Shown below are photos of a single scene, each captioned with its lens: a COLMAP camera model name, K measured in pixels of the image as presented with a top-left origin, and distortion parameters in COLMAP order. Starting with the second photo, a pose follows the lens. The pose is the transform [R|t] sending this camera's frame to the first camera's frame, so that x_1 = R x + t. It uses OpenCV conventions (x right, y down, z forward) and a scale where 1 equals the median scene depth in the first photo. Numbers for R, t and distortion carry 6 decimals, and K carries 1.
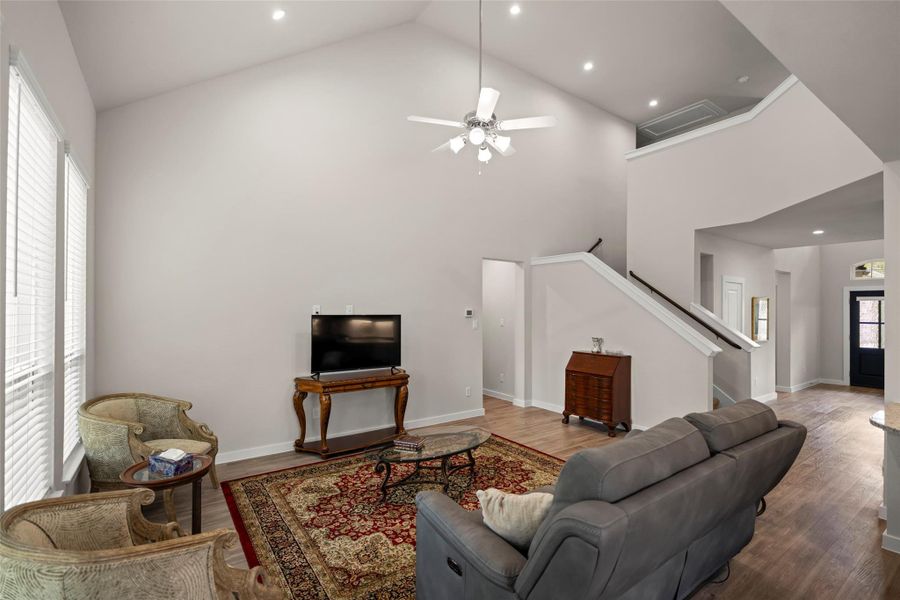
lens RADIAL K [[411.7, 0, 456.2], [0, 411.7, 307.8], [0, 0, 1]] dist [-0.005278, -0.001162]
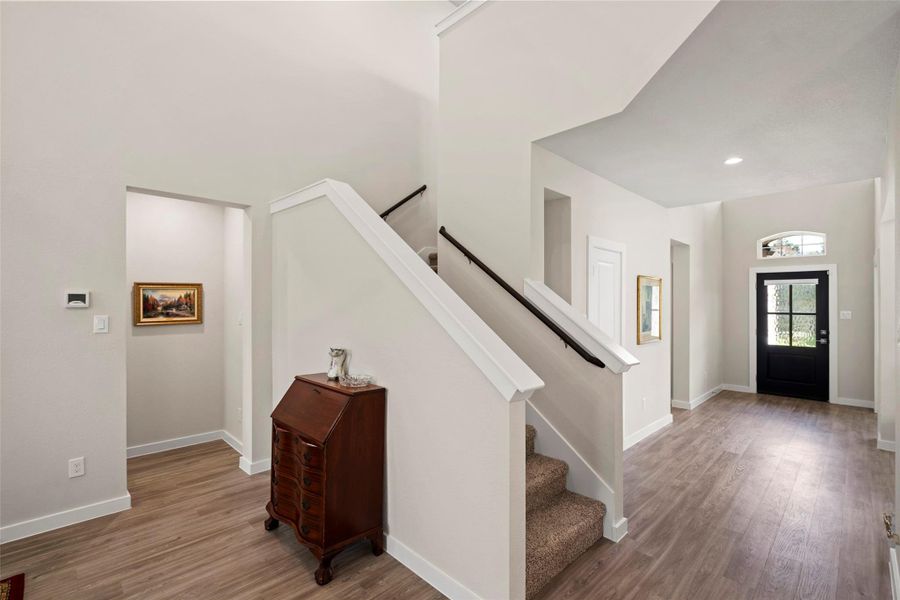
lens RADIAL K [[411.7, 0, 451.7], [0, 411.7, 303.3], [0, 0, 1]] dist [-0.005278, -0.001162]
pose [[0.986372, -0.004159, 0.164480, 0.327511], [0.003317, 0.999980, 0.005393, 0.014283], [-0.164499, -0.004773, 0.986366, 0.410037]]
